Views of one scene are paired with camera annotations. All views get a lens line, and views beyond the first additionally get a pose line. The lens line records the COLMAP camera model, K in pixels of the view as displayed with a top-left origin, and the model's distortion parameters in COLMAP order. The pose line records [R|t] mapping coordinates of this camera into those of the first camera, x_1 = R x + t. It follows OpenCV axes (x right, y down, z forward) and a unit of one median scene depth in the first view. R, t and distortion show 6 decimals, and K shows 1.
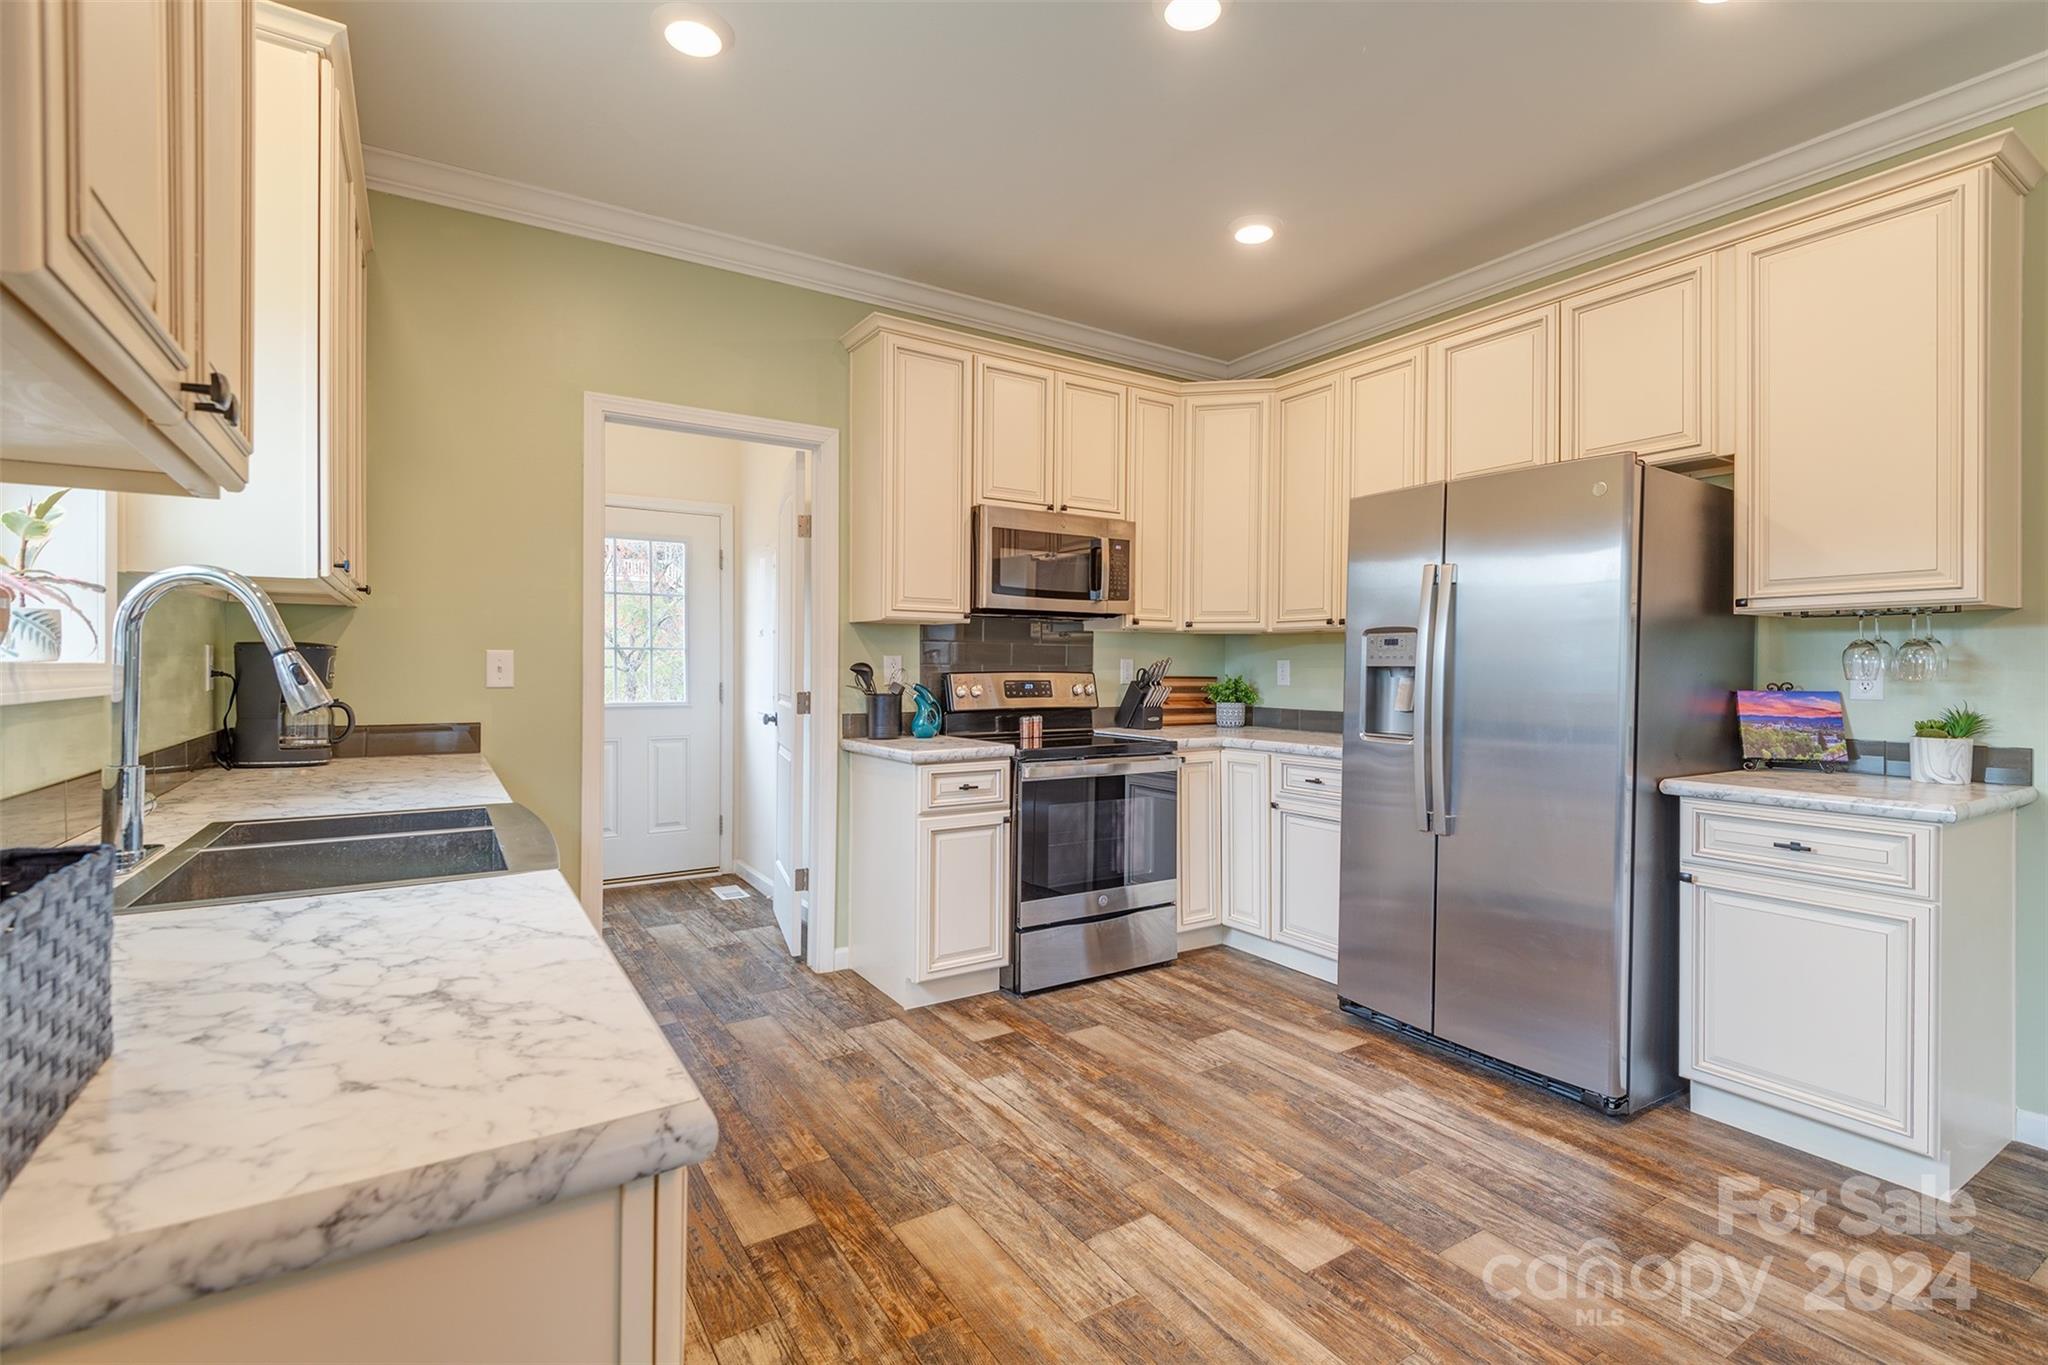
lens RADIAL K [[953.3, 0, 1090.6], [0, 953.3, 673.5], [0, 0, 1]] dist [0.034564, -0.022439]
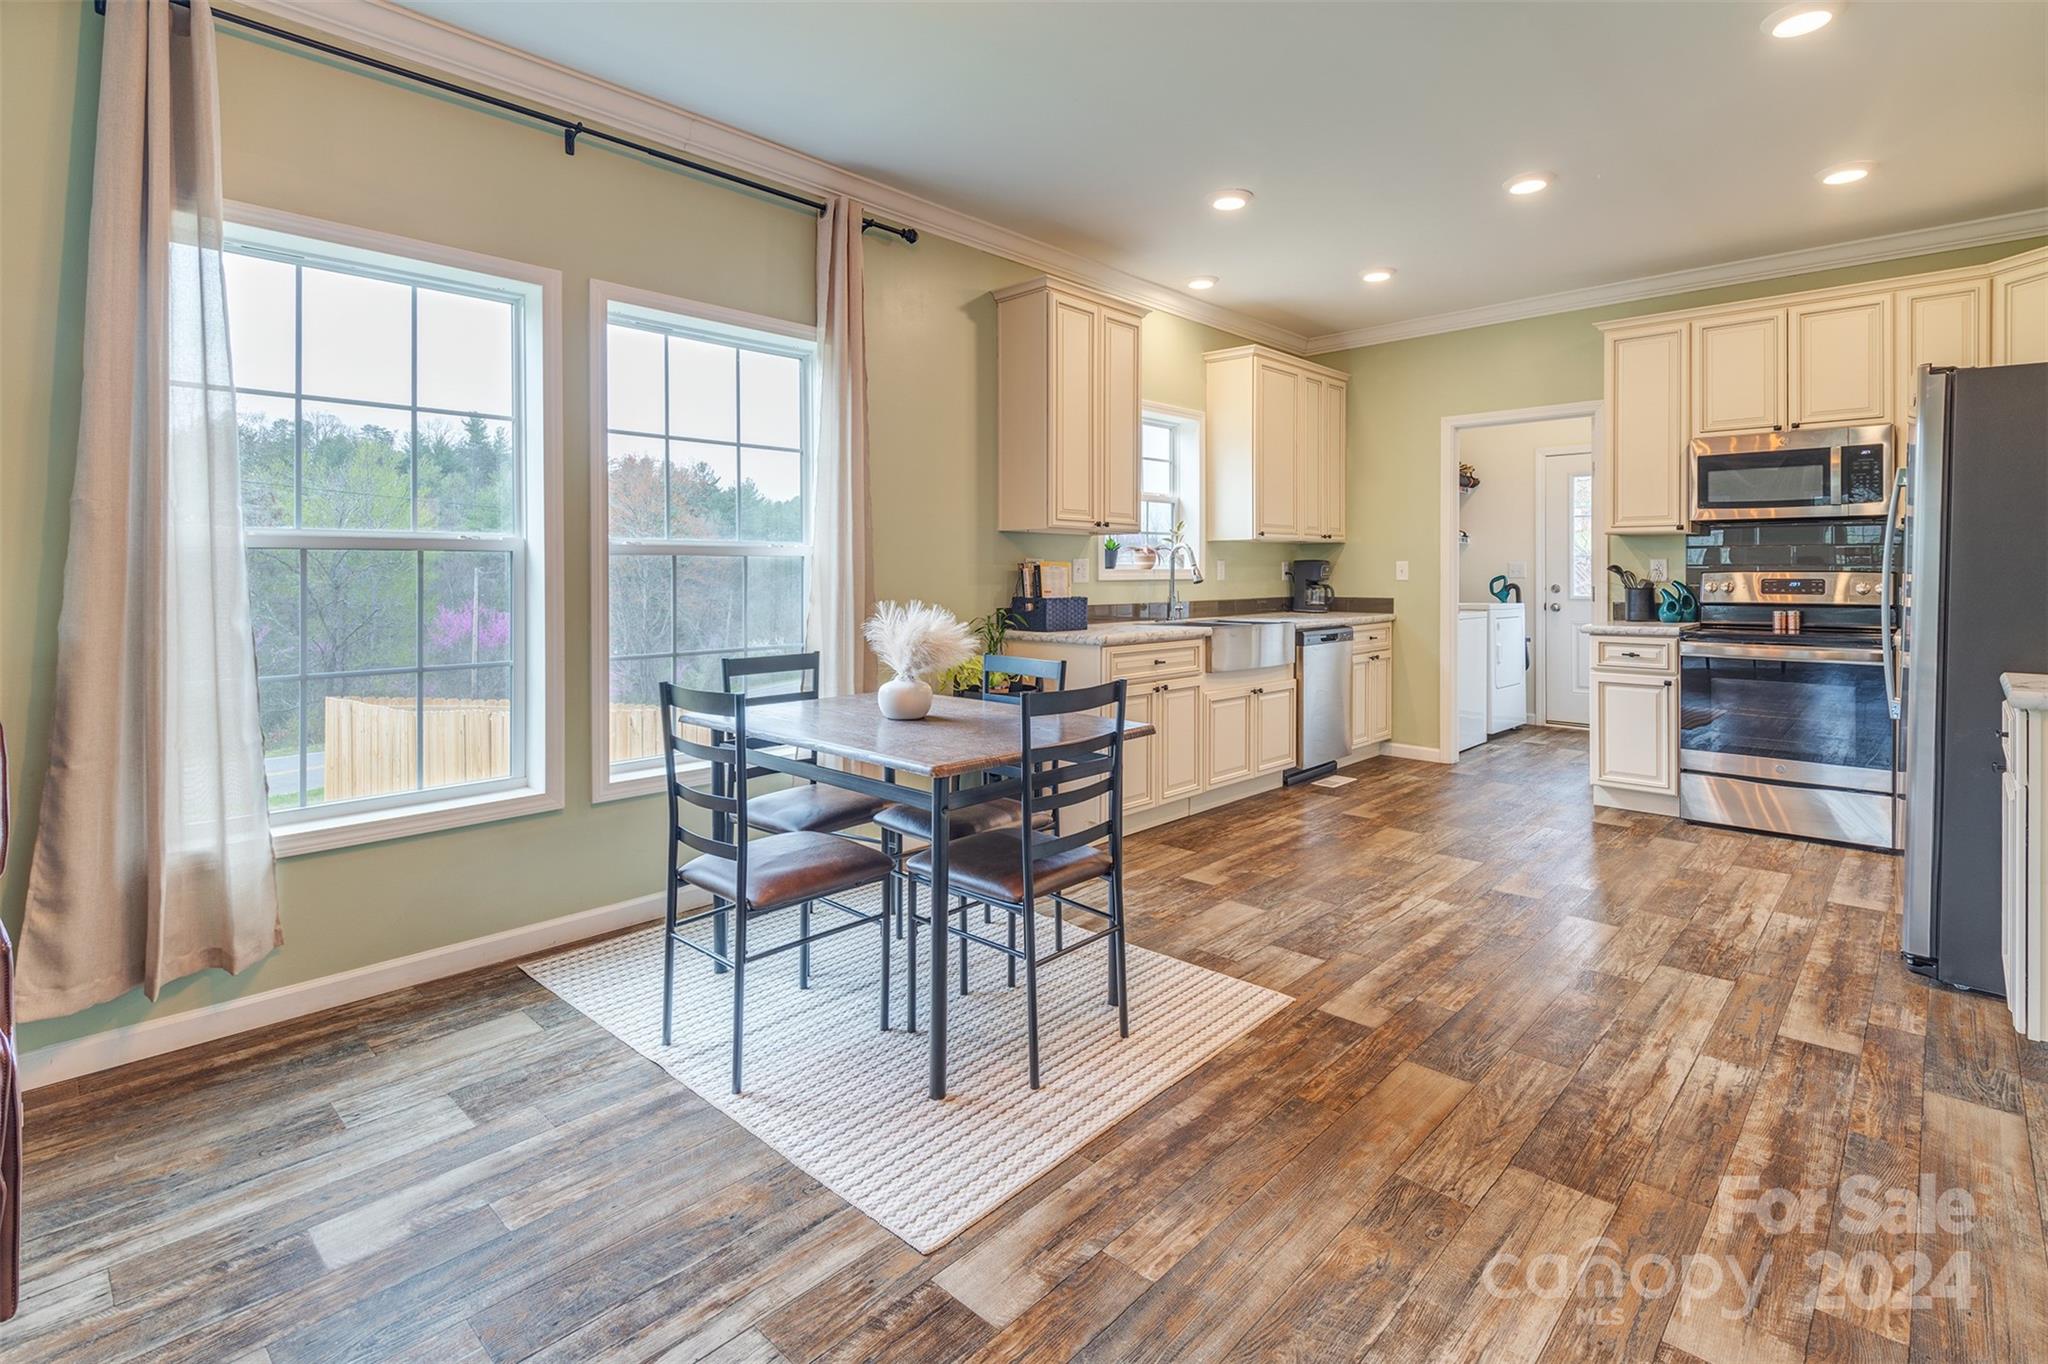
lens RADIAL K [[965.9, 0, 967.3], [0, 965.9, 577.6], [0, 0, 1]] dist [-0.004059, -0.010795]
pose [[0.173462, 0.000206, -0.984841, 1.086408], [-0.002796, 0.999996, -0.000283, 0.010900], [0.984837, 0.002802, 0.173462, -0.189271]]
